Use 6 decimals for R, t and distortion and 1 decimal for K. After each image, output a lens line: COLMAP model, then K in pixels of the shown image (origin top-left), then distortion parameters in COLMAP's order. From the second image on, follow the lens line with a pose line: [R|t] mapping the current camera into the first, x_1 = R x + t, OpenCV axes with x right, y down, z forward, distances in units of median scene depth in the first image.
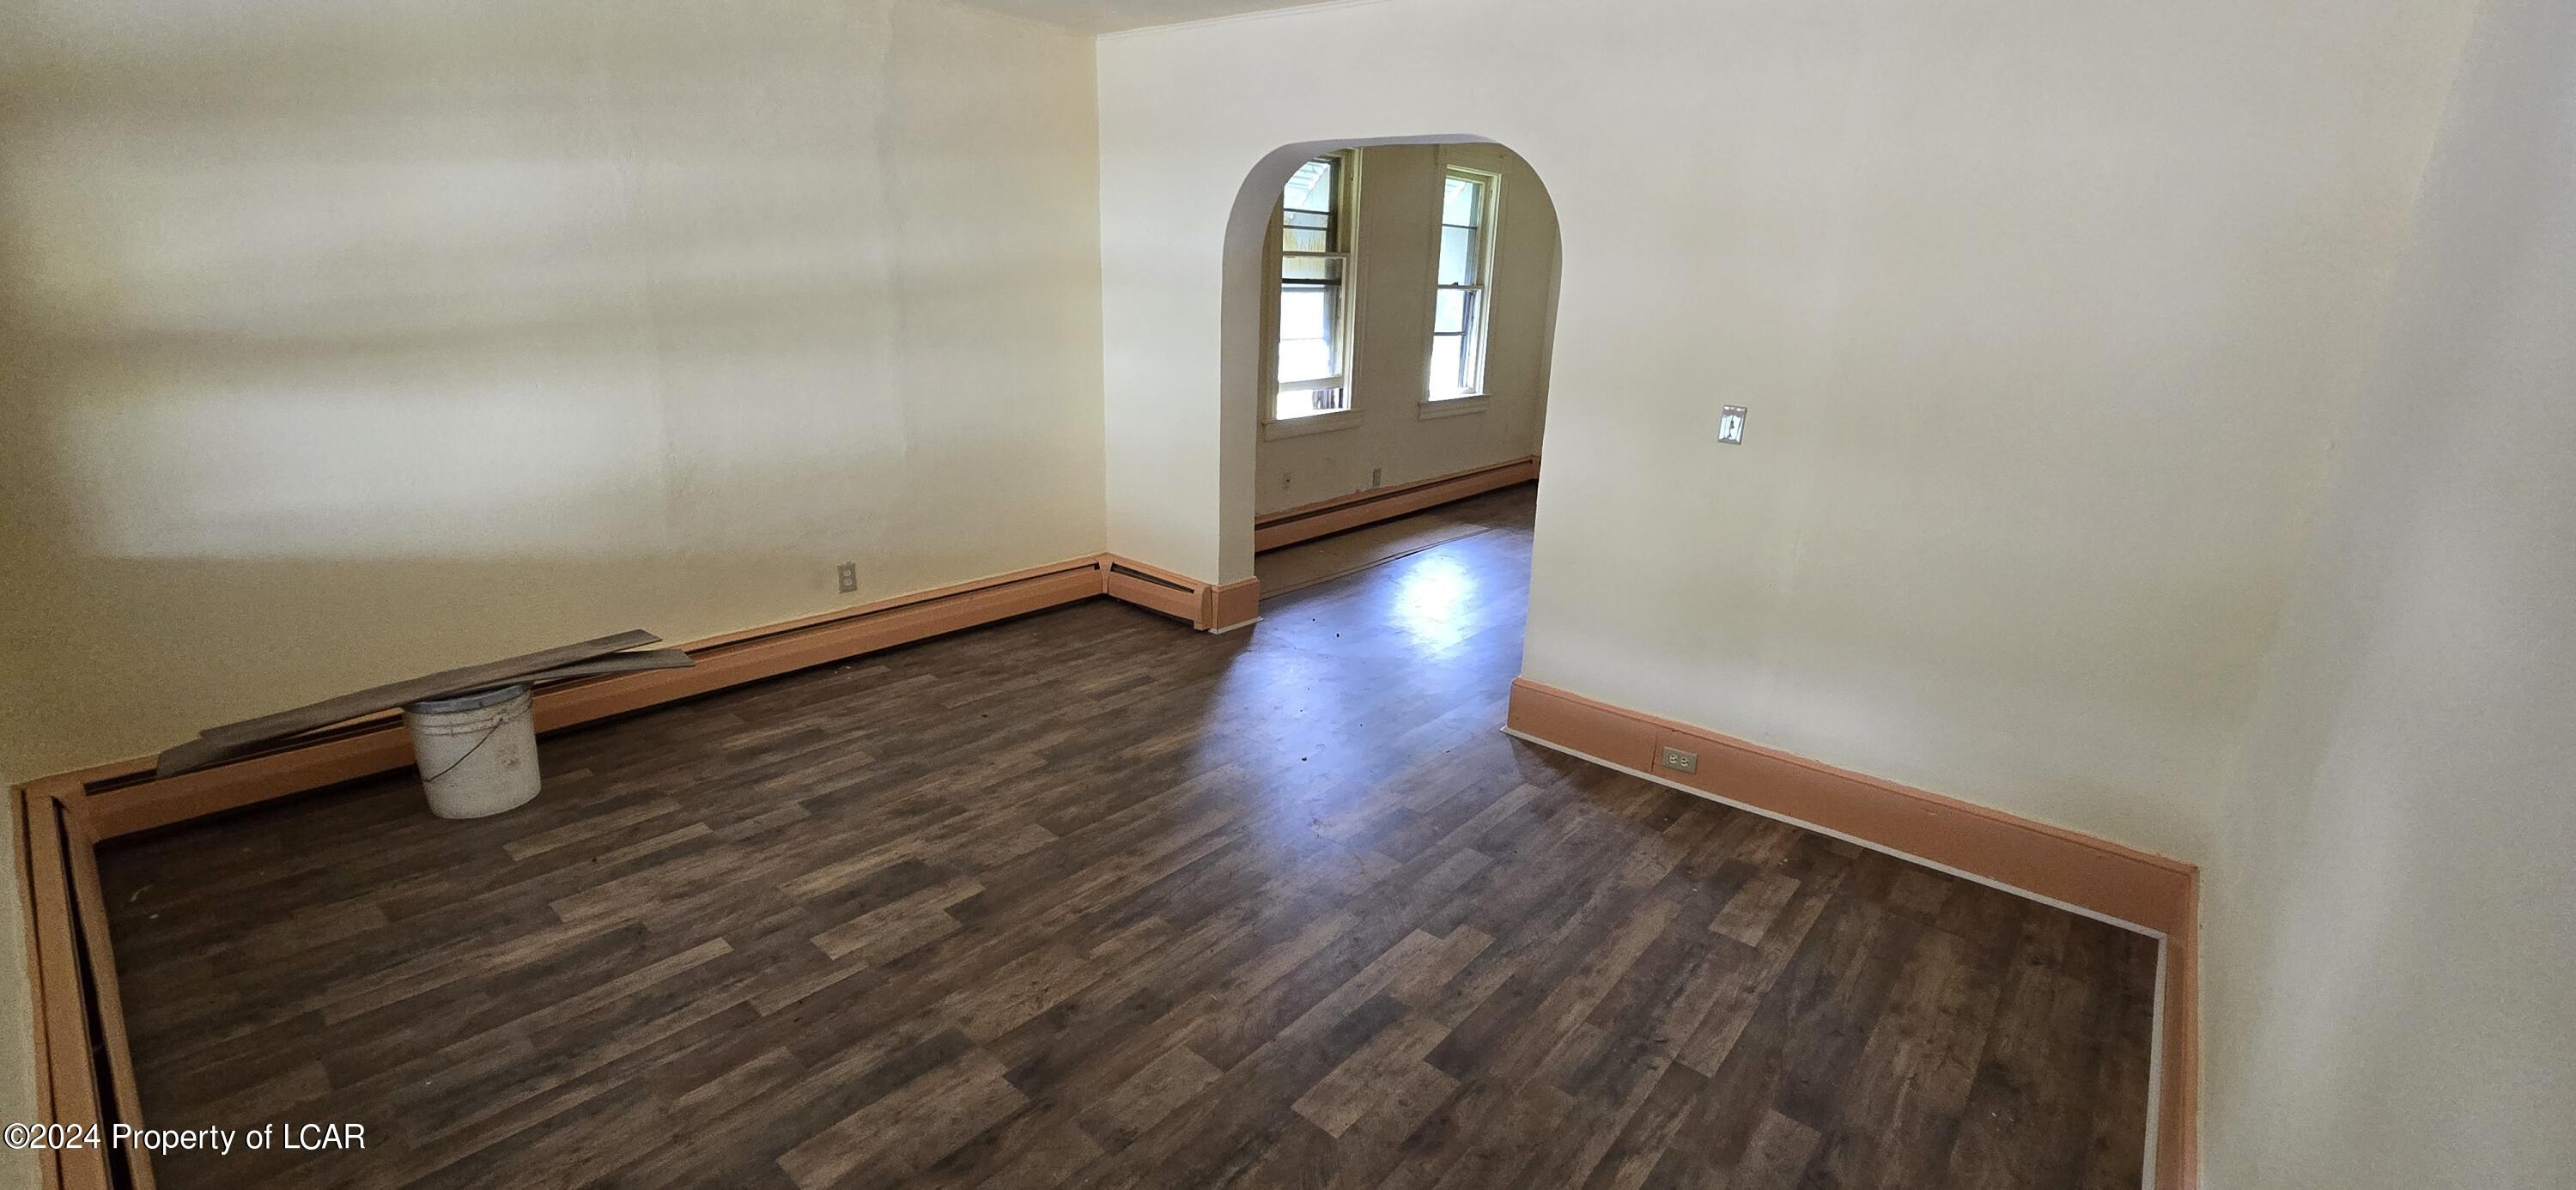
lens RADIAL K [[1056.9, 0, 1293.8], [0, 1056.9, 600.4], [0, 0, 1]] dist [0.001095, -0.000055]
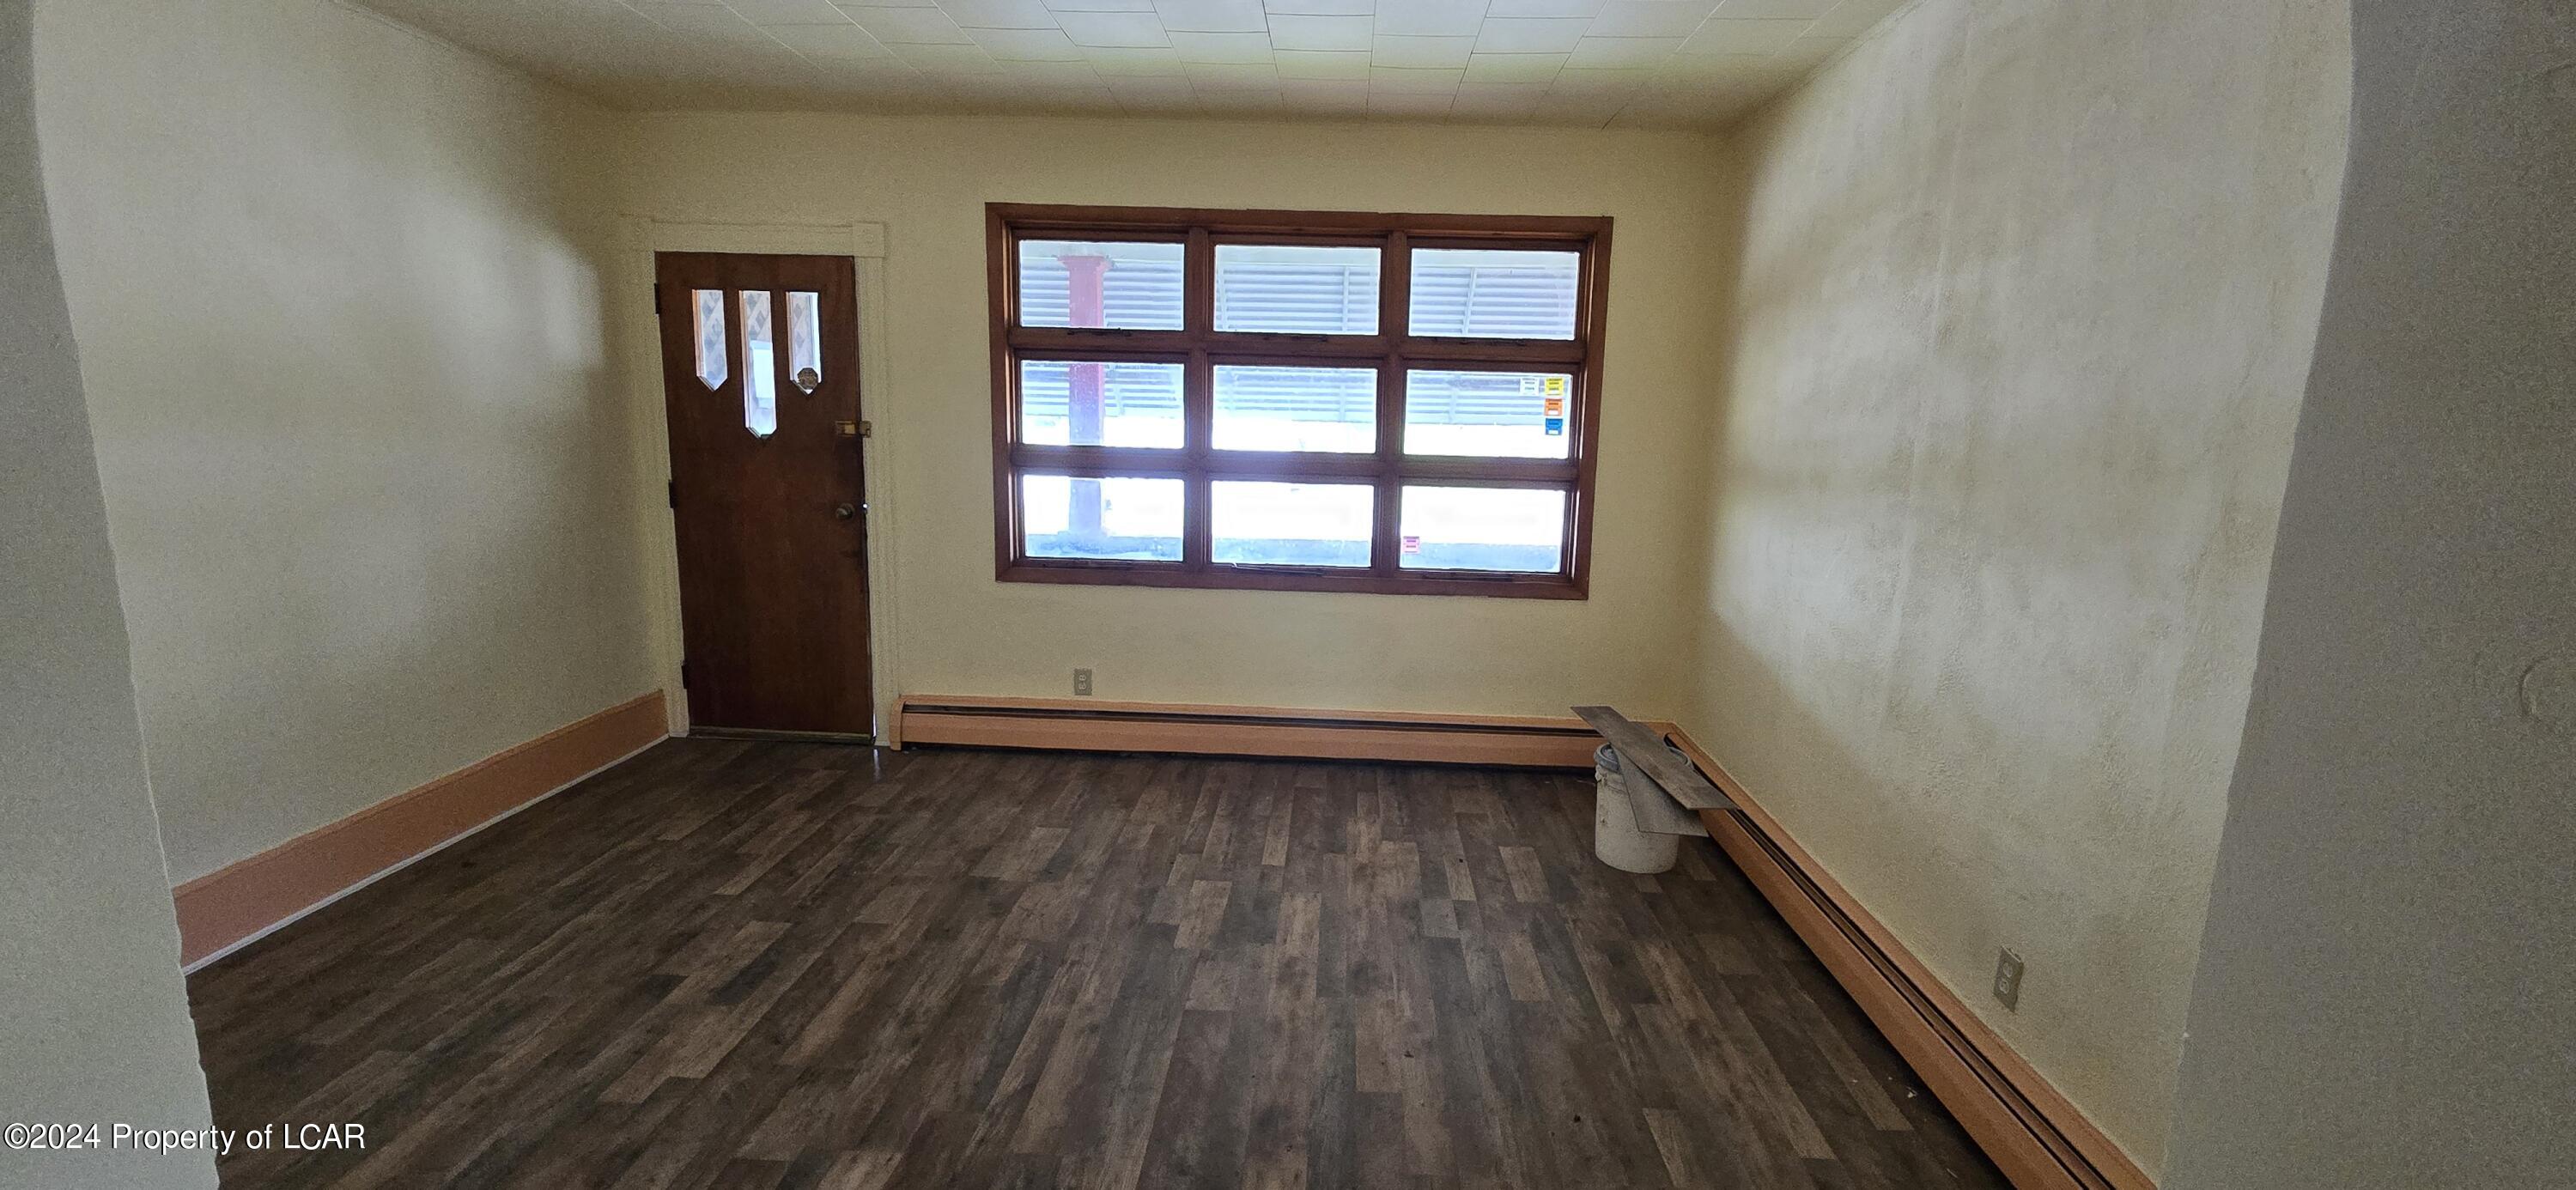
lens RADIAL K [[1056.9, 0, 1305.7], [0, 1056.9, 585.7], [0, 0, 1]] dist [0.001095, -0.000055]
pose [[-0.781112, 0.046584, -0.622651, 0.223547], [-0.235901, 0.901285, 0.363367, -0.425444], [0.578113, 0.430714, -0.693015, 1.514721]]
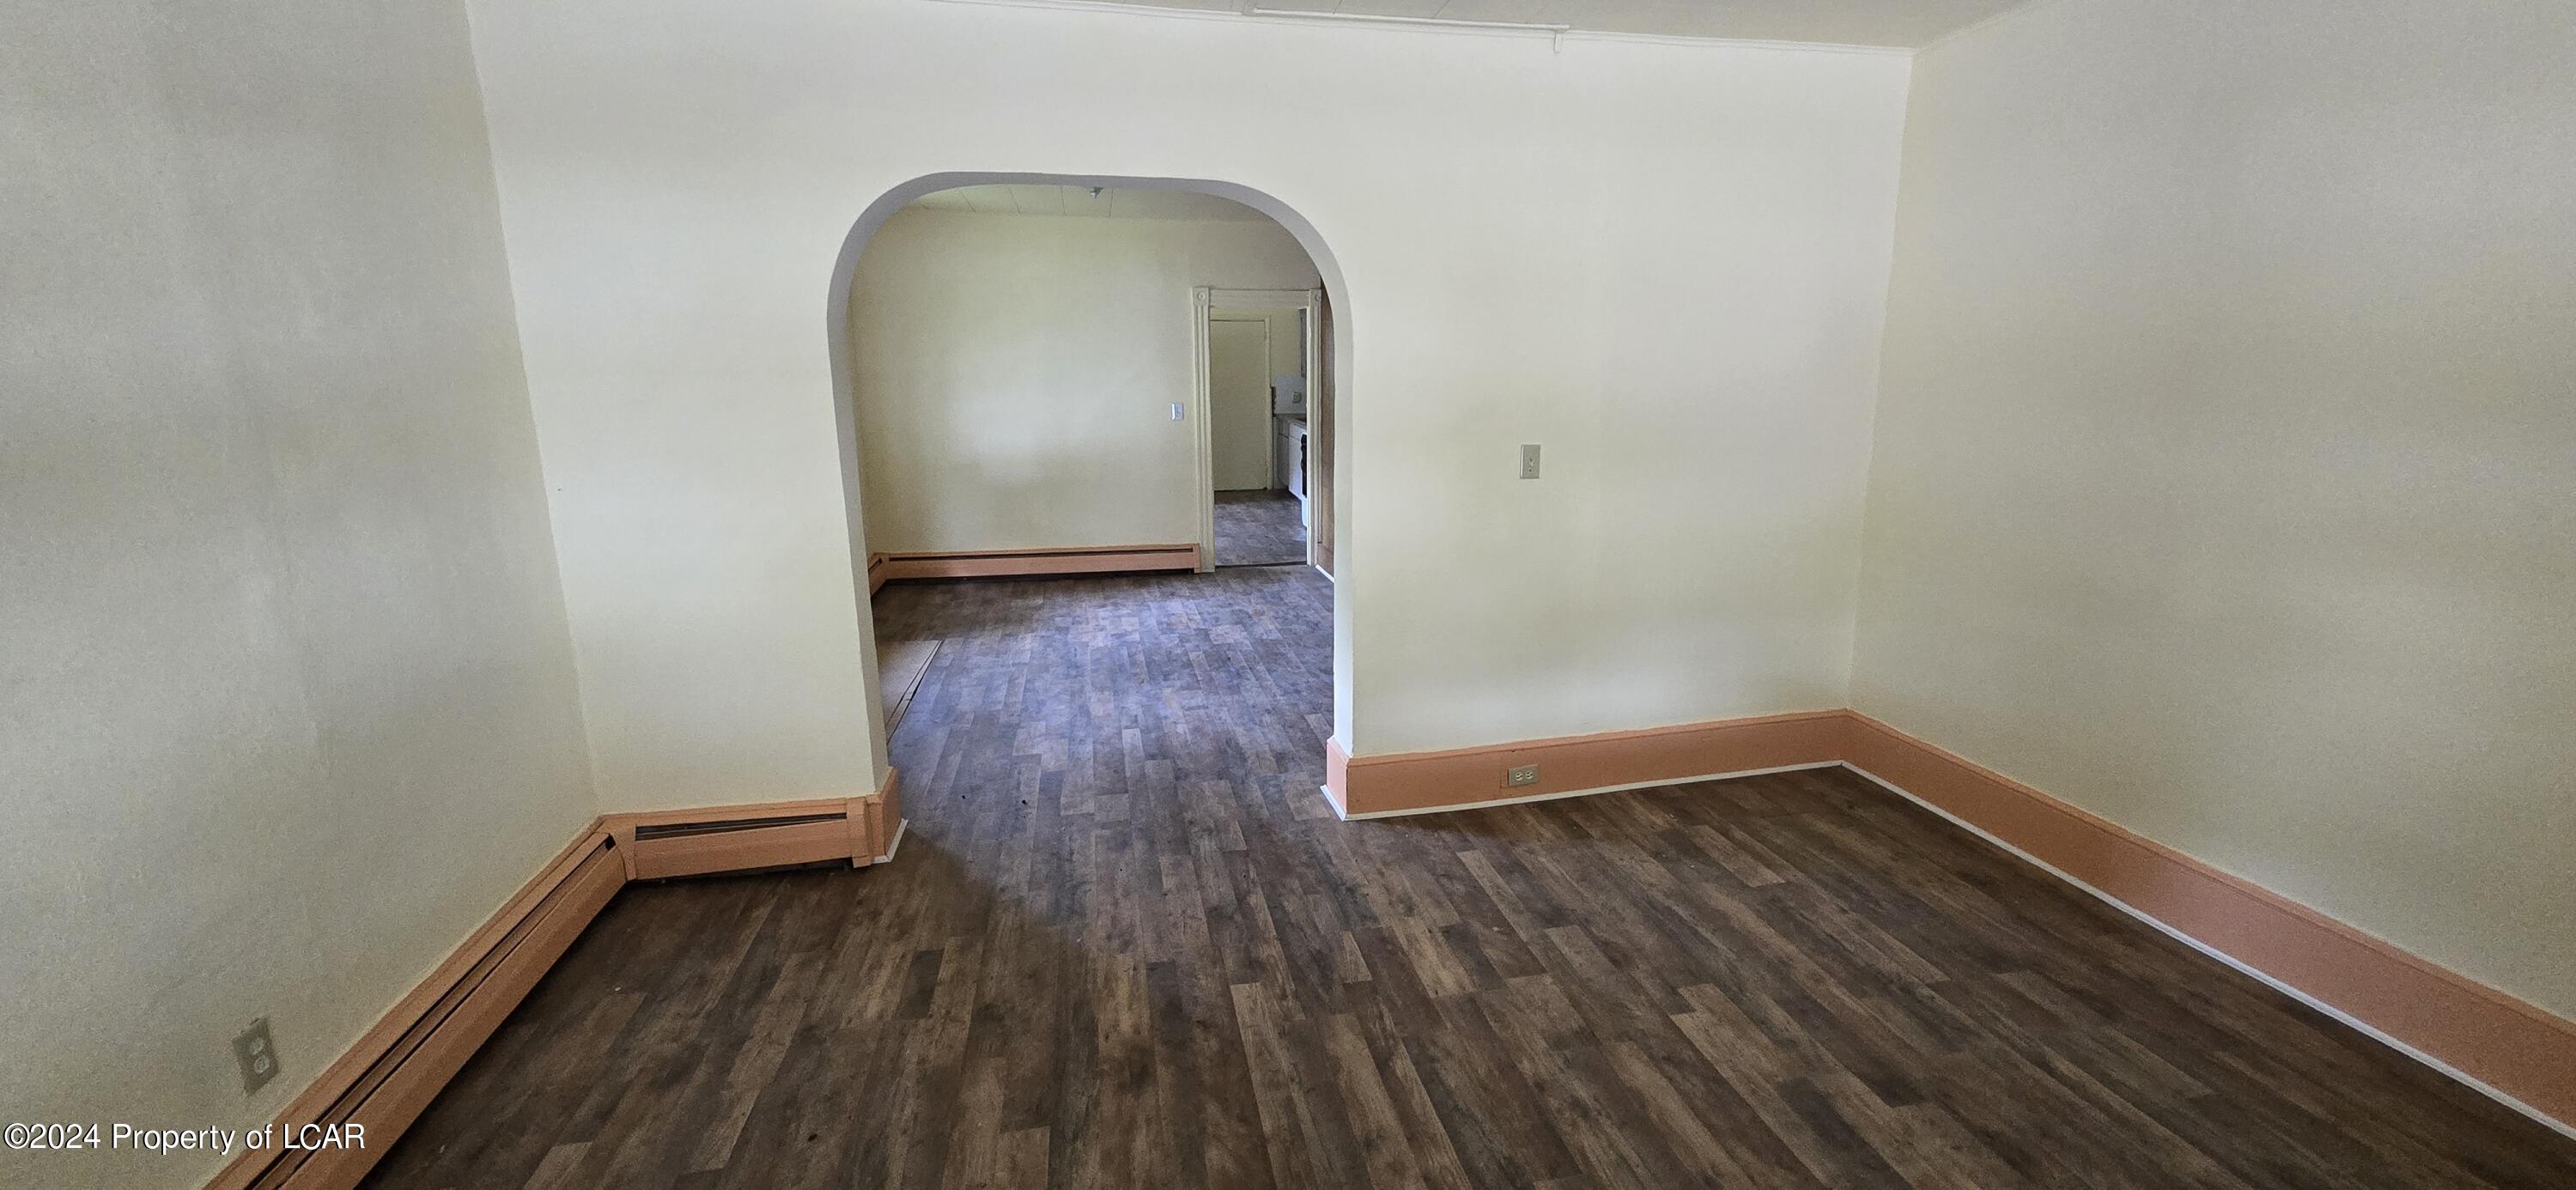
lens RADIAL K [[1056.9, 0, 1302.0], [0, 1056.9, 592.8], [0, 0, 1]] dist [0.001095, -0.000055]
pose [[0.614254, -0.207628, 0.761303, -0.634067], [0.264069, 0.963226, 0.049635, -0.161049], [-0.743613, 0.170548, 0.646493, 0.508474]]
